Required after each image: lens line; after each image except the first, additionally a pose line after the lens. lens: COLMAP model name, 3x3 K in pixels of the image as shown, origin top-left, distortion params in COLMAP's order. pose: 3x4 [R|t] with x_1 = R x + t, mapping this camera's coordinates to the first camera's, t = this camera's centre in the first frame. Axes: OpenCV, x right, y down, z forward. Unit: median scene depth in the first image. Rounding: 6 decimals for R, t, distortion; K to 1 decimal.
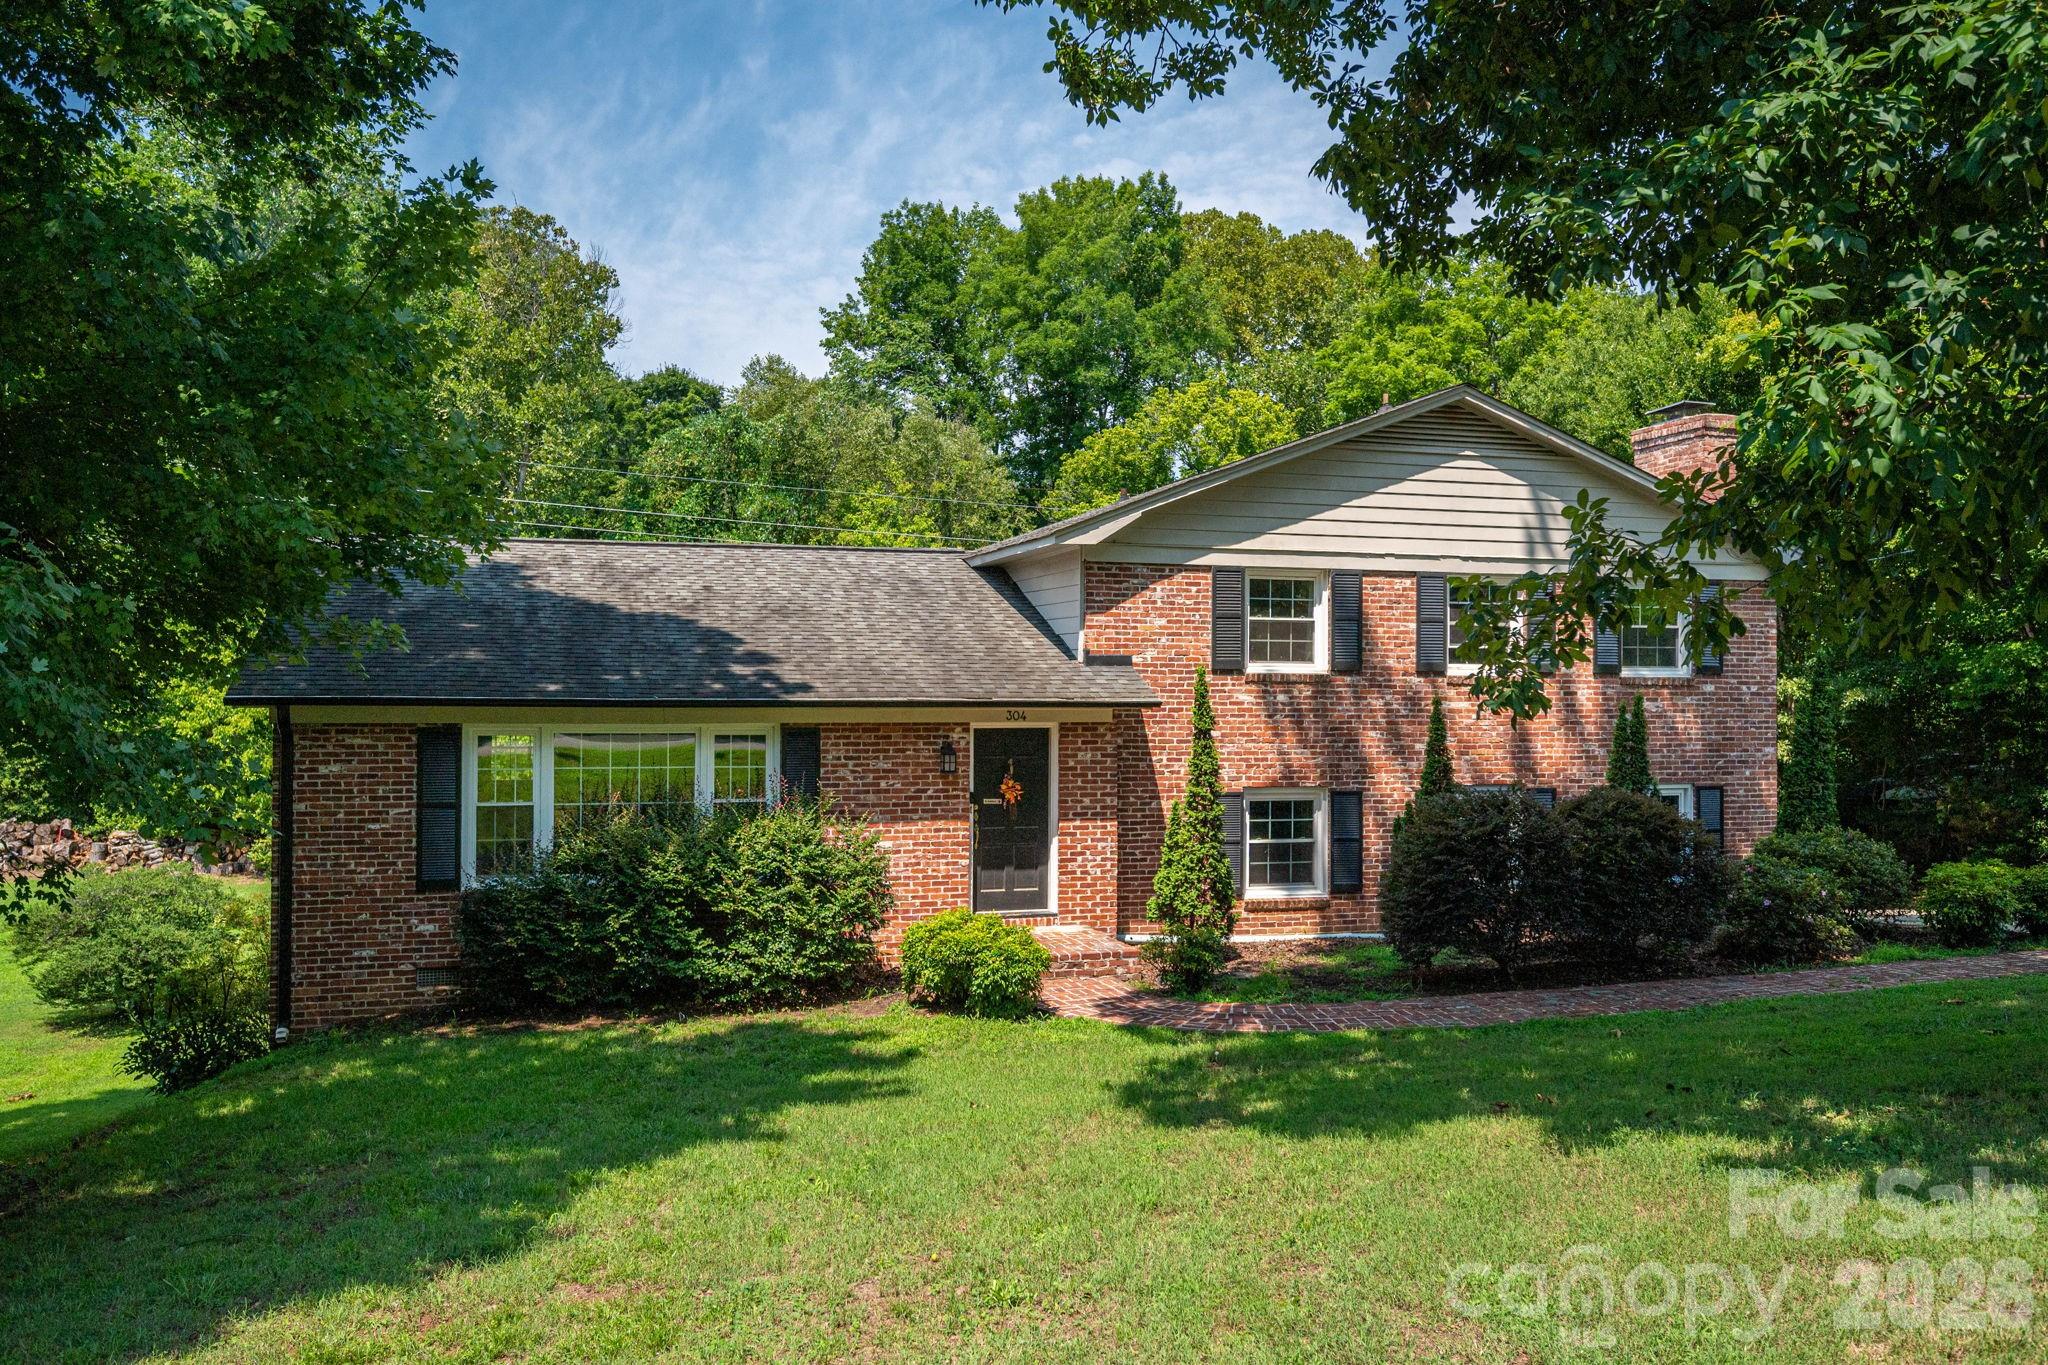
lens RADIAL K [[1604.4, 0, 1024.0], [0, 1604.4, 682.5], [0, 0, 1]] dist [-0.002196, -0.005563]
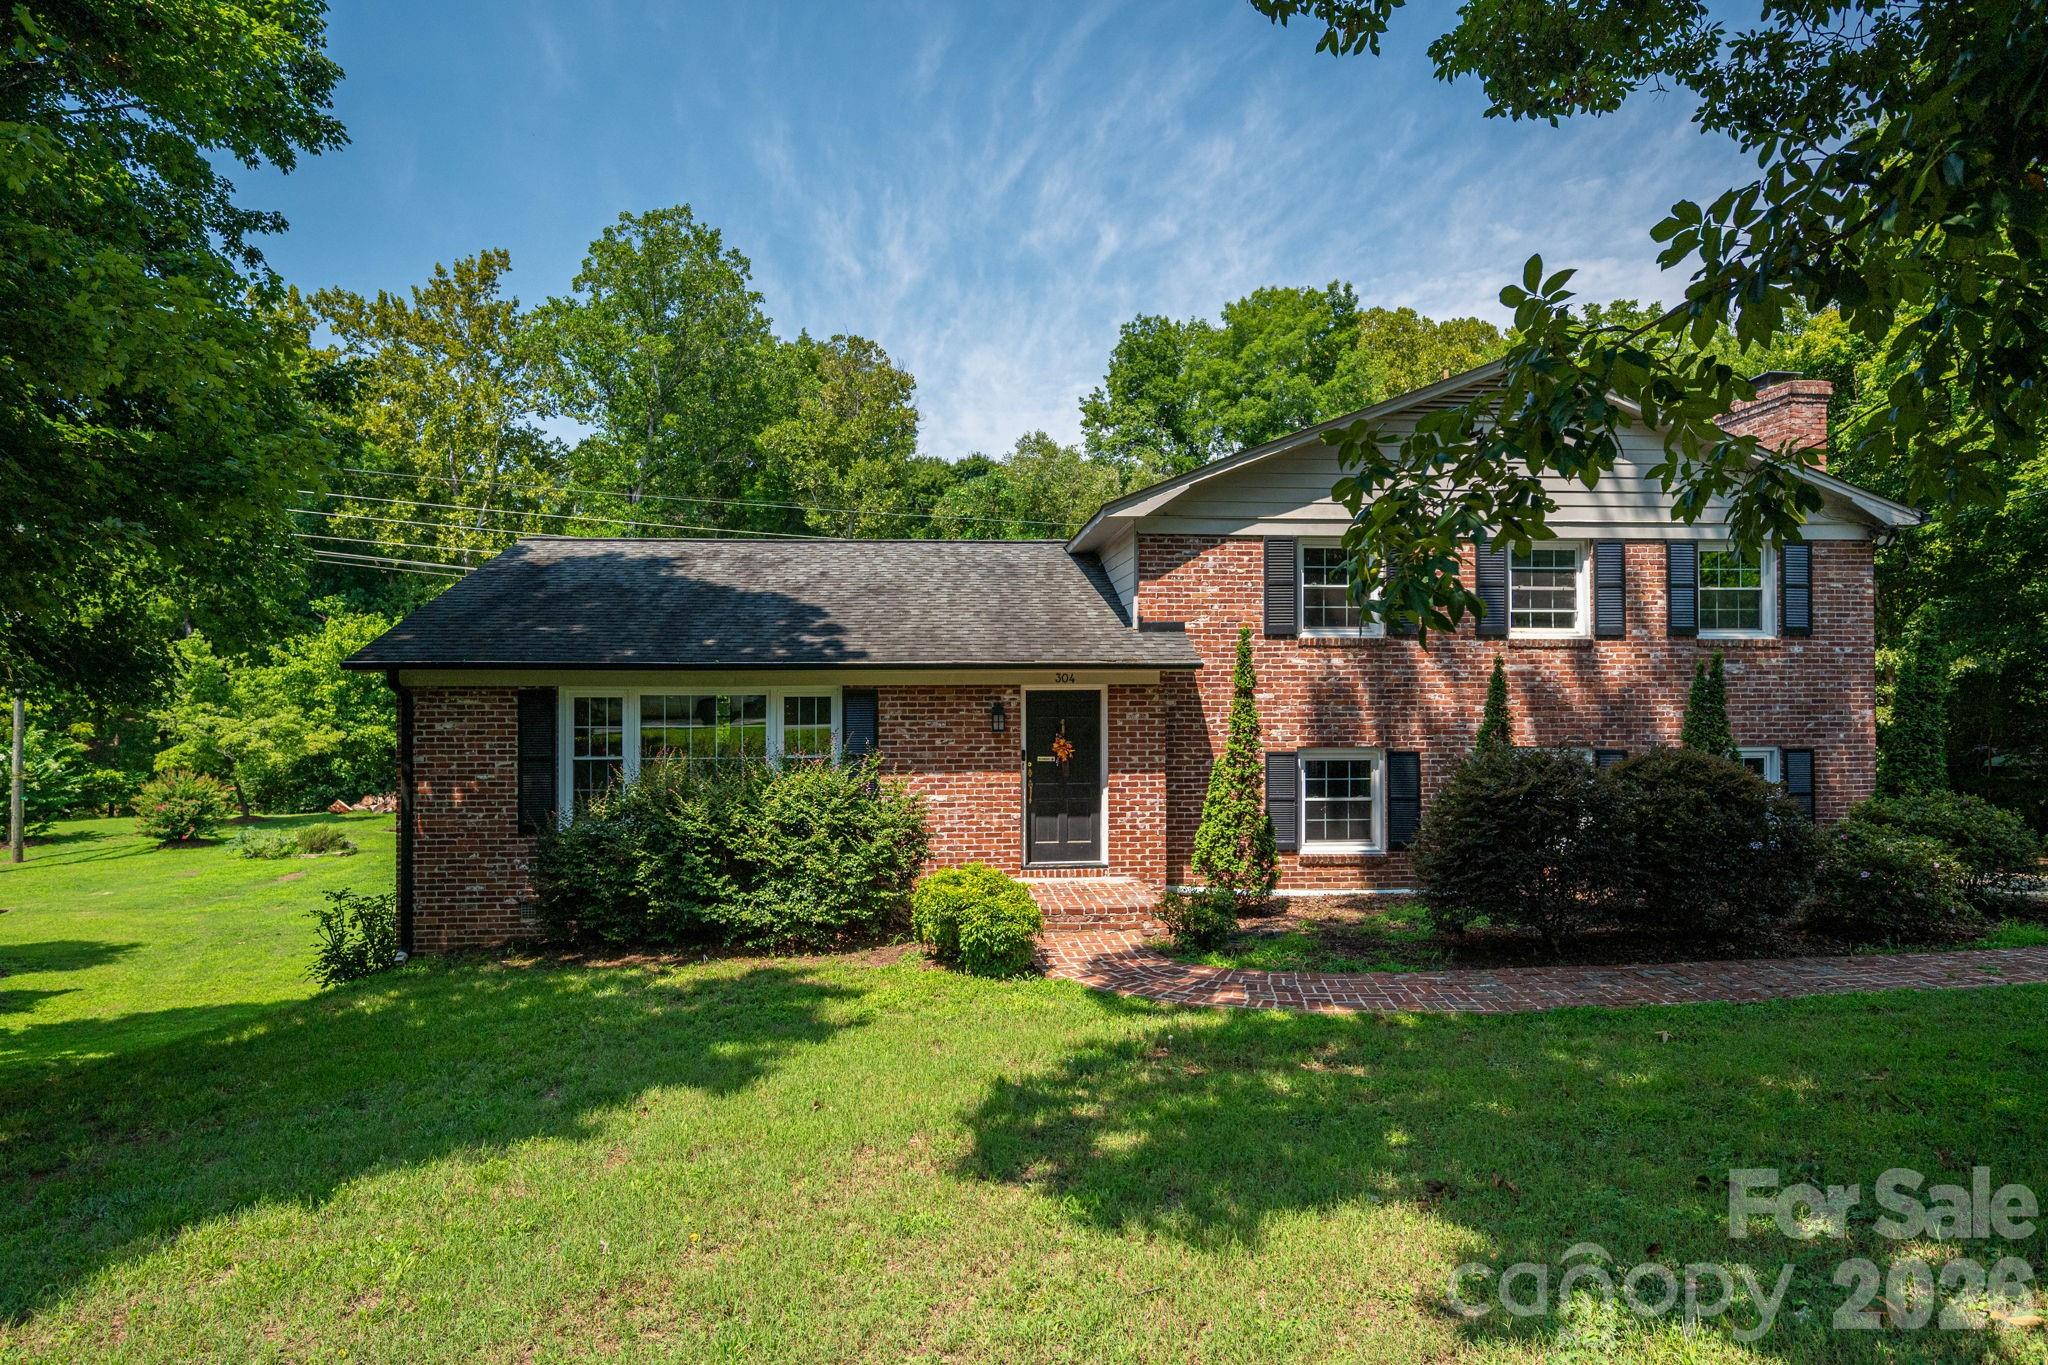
lens RADIAL K [[1134.7, 0, 1024.0], [0, 1134.7, 682.5], [0, 0, 1]] dist [-0.002829, -0.000022]
pose [[0.979089, -0.008446, -0.203259, 0.119011], [0.008544, 0.999963, -0.000396, 0.023171], [0.203254, -0.001349, 0.979125, 0.254781]]
